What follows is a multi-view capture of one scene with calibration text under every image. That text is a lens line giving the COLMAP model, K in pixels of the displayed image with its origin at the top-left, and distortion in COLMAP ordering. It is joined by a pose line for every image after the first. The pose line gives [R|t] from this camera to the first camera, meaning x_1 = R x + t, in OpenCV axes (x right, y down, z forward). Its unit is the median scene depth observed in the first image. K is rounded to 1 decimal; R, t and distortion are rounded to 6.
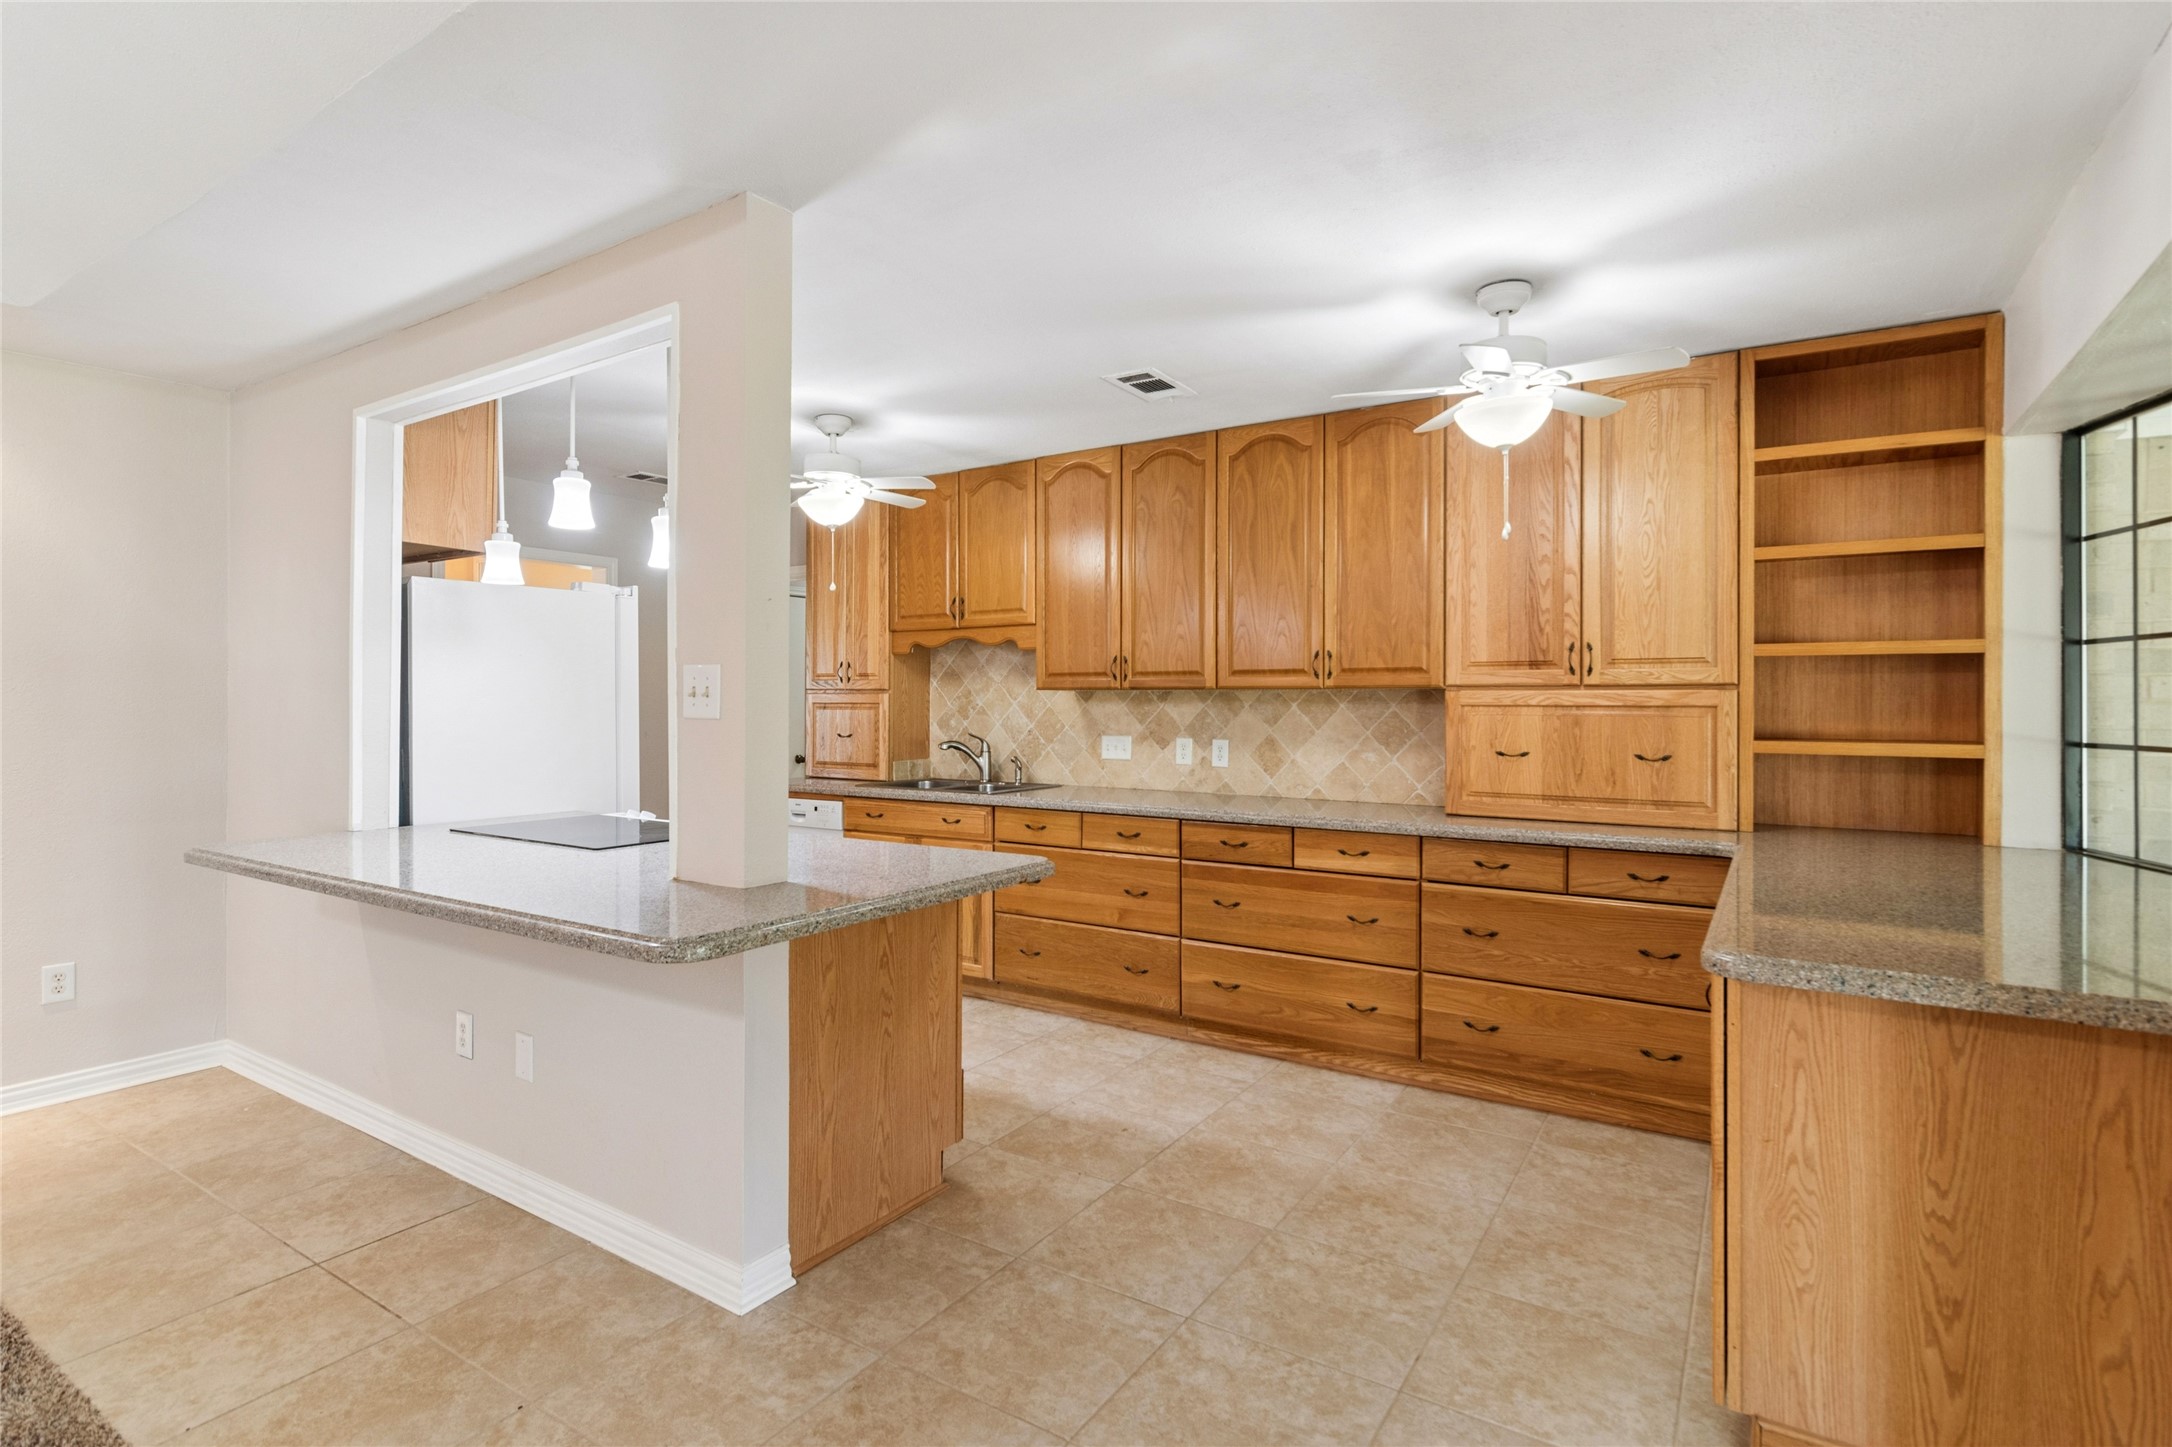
lens RADIAL K [[1051.7, 0, 1098.9], [0, 1051.7, 702.6], [0, 0, 1]] dist [-0.003054, -0.001348]
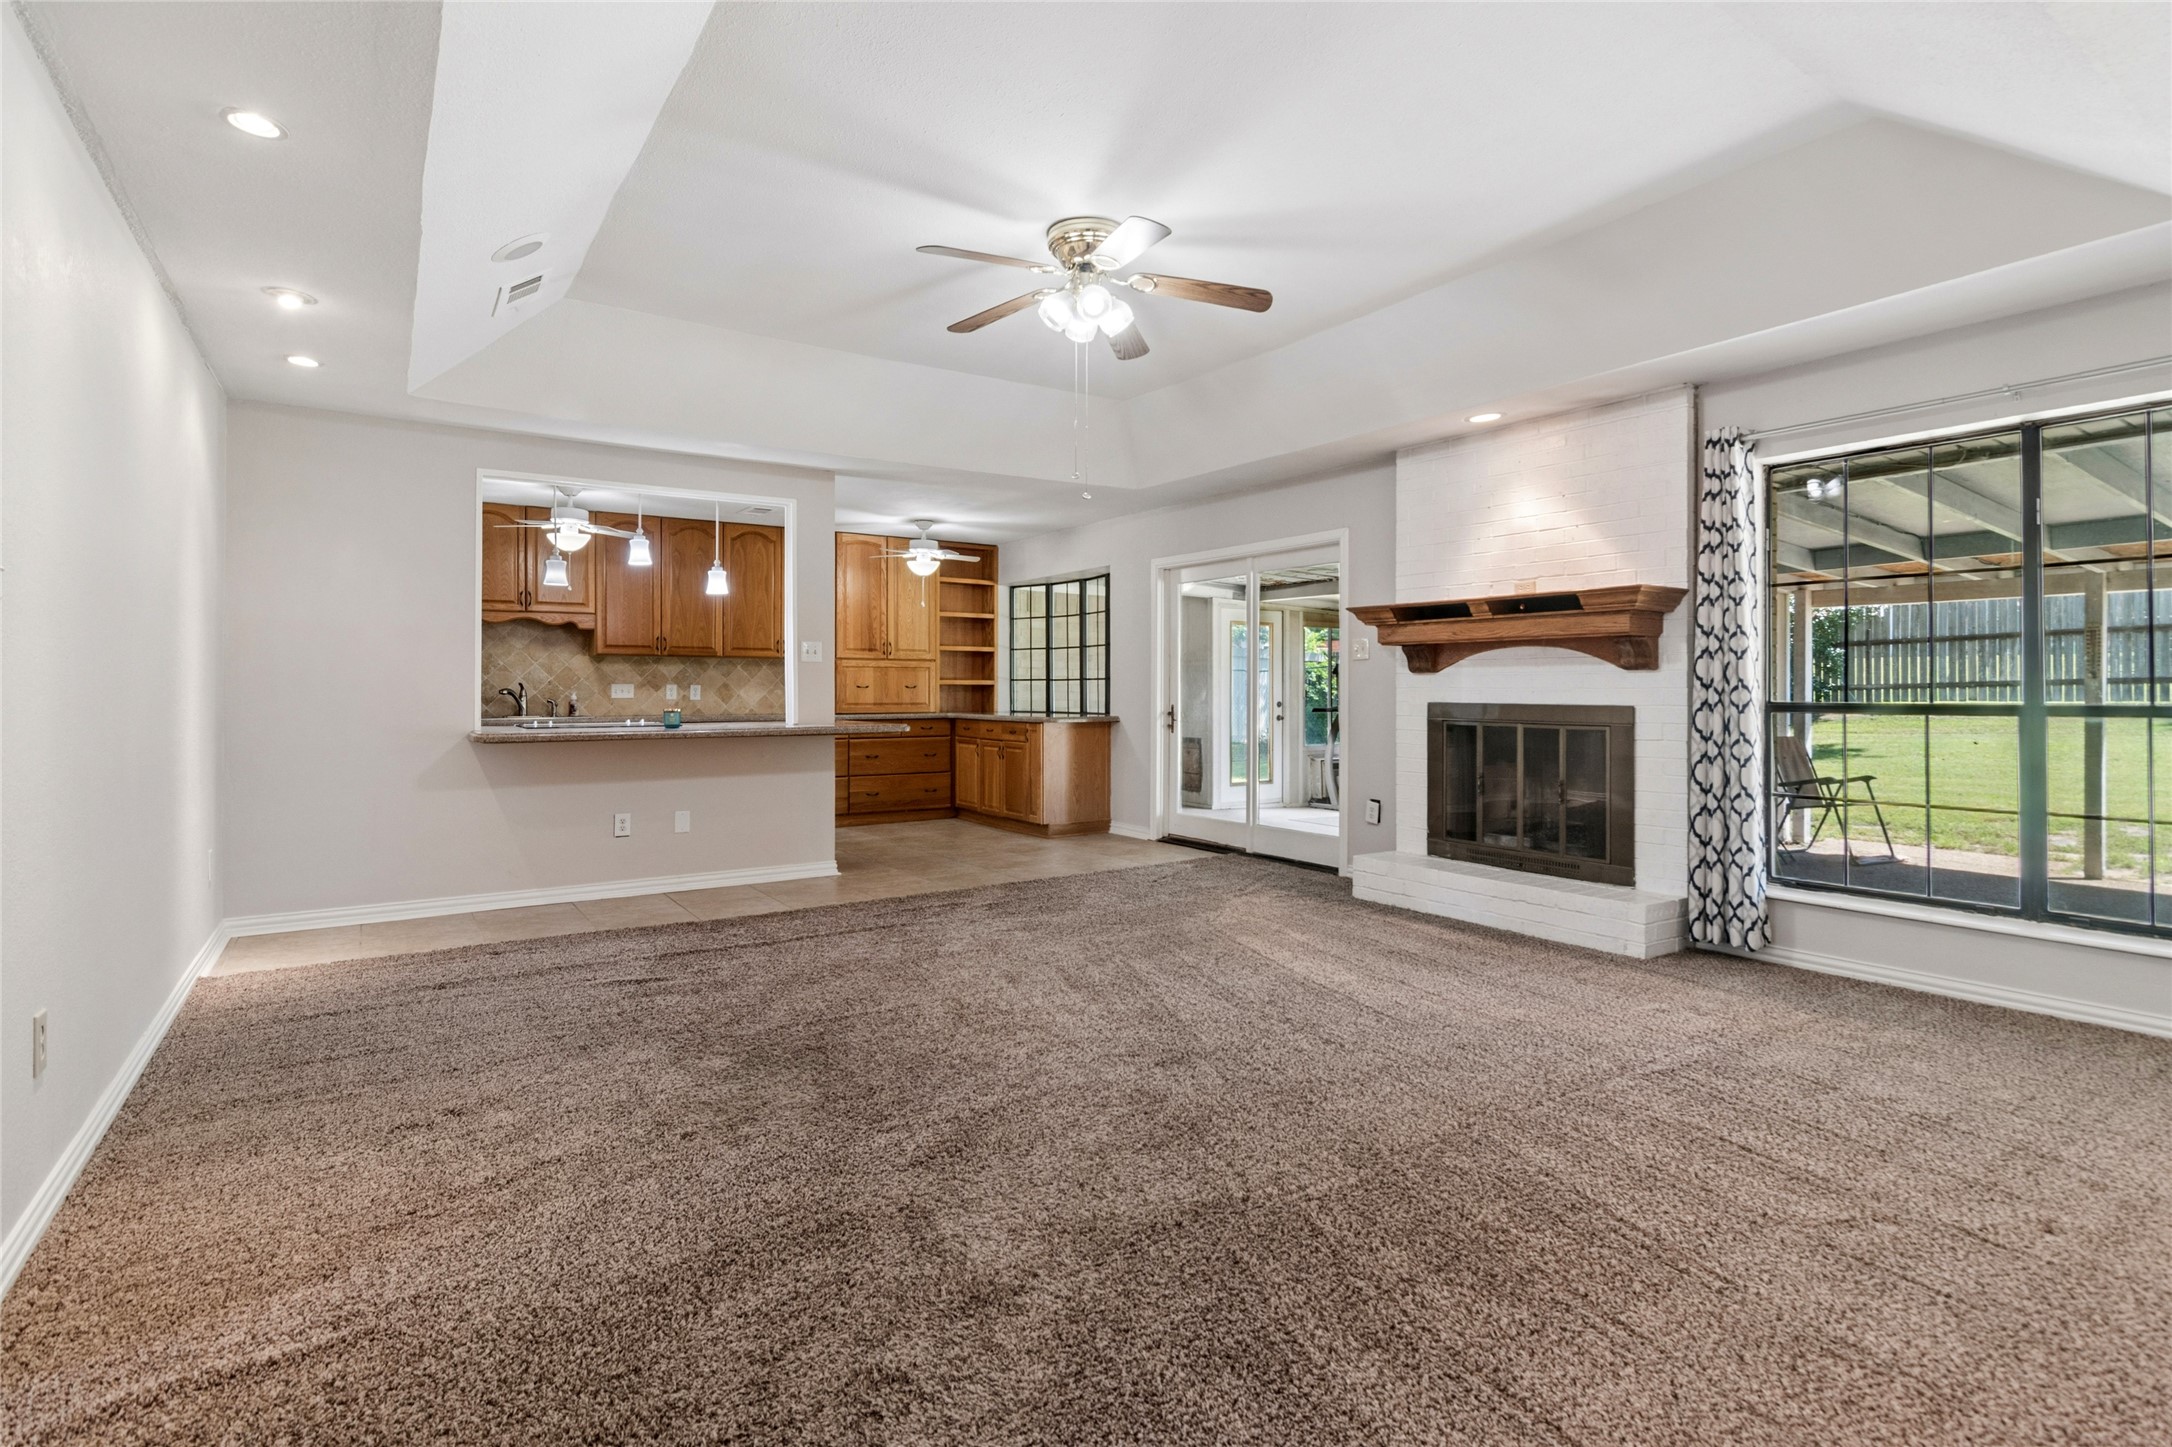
lens RADIAL K [[1051.7, 0, 1070.9], [0, 1051.7, 705.1], [0, 0, 1]] dist [-0.003054, -0.001348]
pose [[0.409322, -0.012067, 0.912310, -1.359104], [0.002553, 0.999924, 0.012080, 0.052671], [-0.912387, -0.002616, 0.409321, -0.360352]]
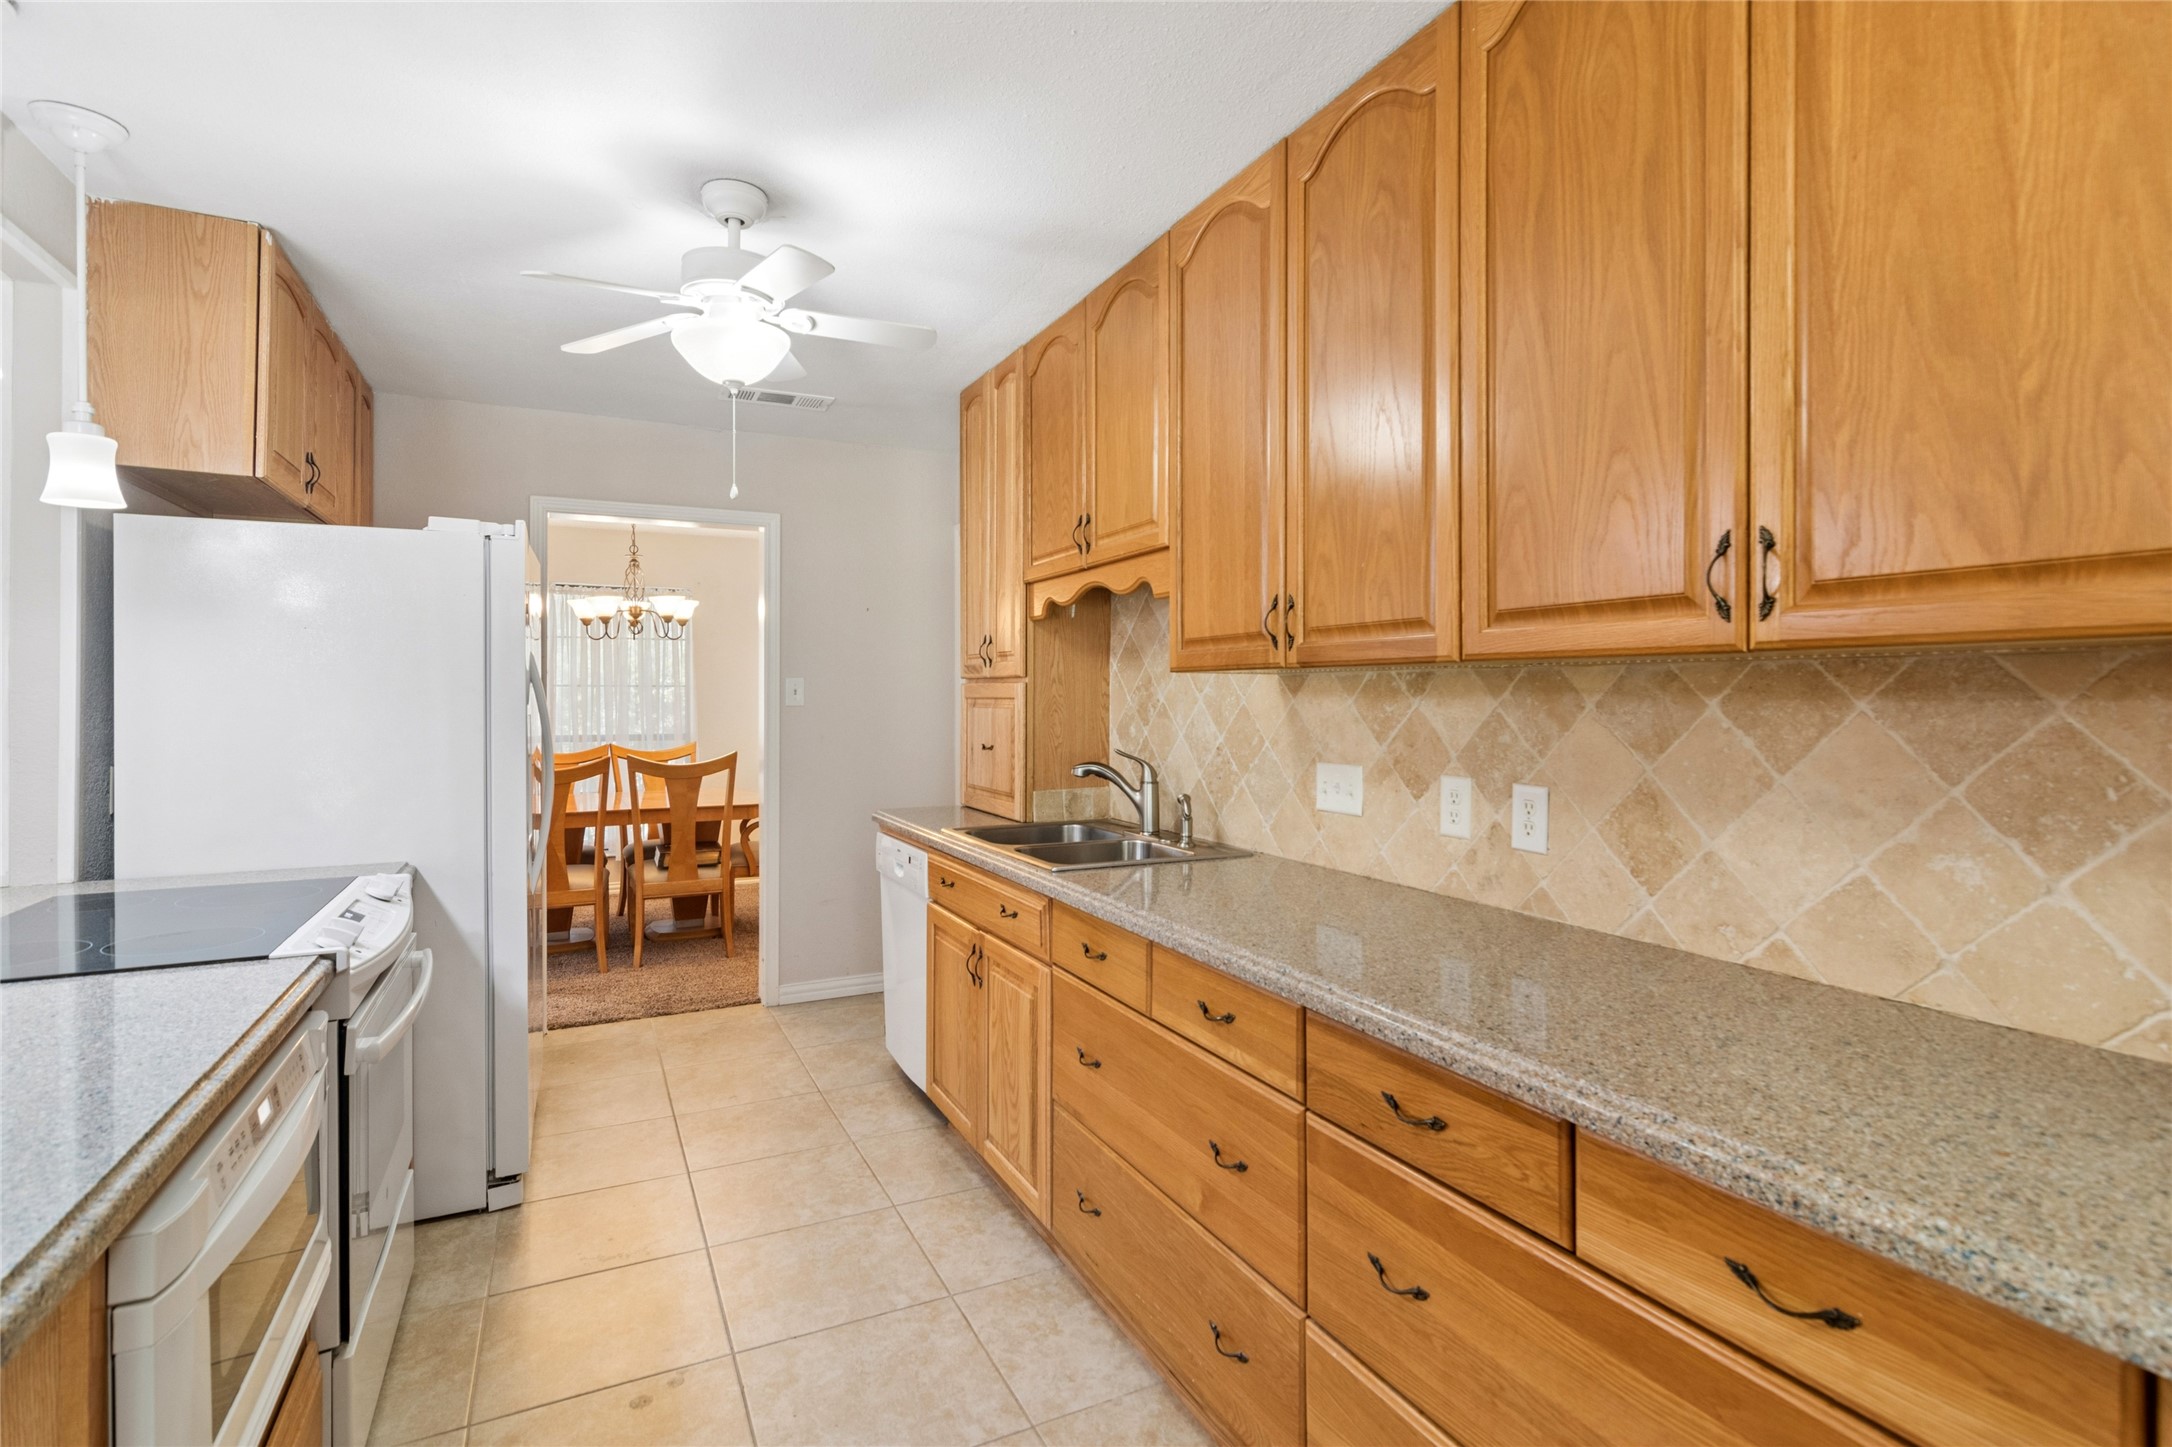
lens RADIAL K [[1051.7, 0, 1090.7], [0, 1051.7, 695.4], [0, 0, 1]] dist [-0.003054, -0.001348]
pose [[0.860303, -0.001966, -0.509780, 0.189238], [0.001248, 0.999998, -0.001749, 0.000078], [0.509782, 0.000868, 0.860303, 0.585944]]
